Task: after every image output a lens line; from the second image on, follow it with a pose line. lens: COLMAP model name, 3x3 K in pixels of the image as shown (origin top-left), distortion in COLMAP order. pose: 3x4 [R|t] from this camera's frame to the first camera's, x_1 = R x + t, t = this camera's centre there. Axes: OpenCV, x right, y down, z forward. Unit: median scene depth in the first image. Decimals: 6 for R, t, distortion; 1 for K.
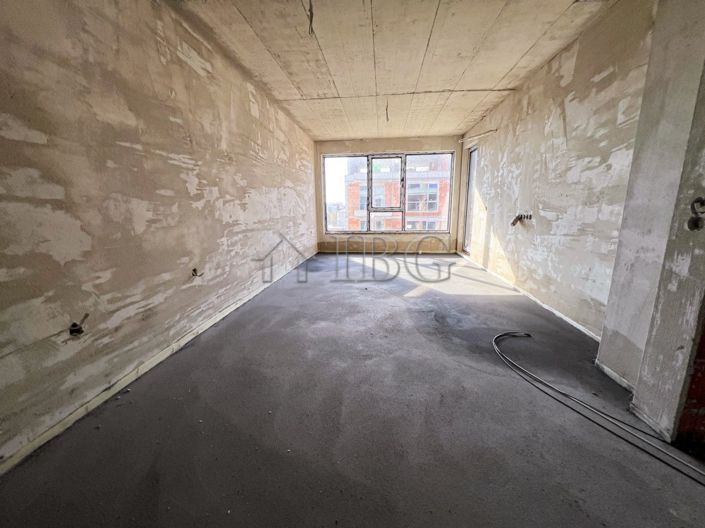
lens RADIAL K [[282.0, 0, 351.0], [0, 282.0, 264.7], [0, 0, 1]] dist [-0.002713, 0.000105]
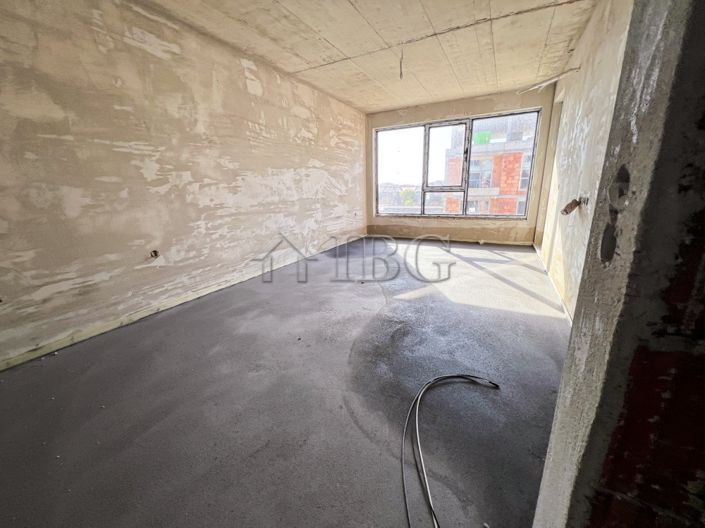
lens RADIAL K [[282.0, 0, 351.4], [0, 282.0, 264.5], [0, 0, 1]] dist [-0.002713, 0.000105]
pose [[0.927944, 0.085503, -0.362781, 0.529008], [-0.059457, 0.994825, 0.082384, -0.064842], [0.367948, -0.054878, 0.928226, 0.278825]]
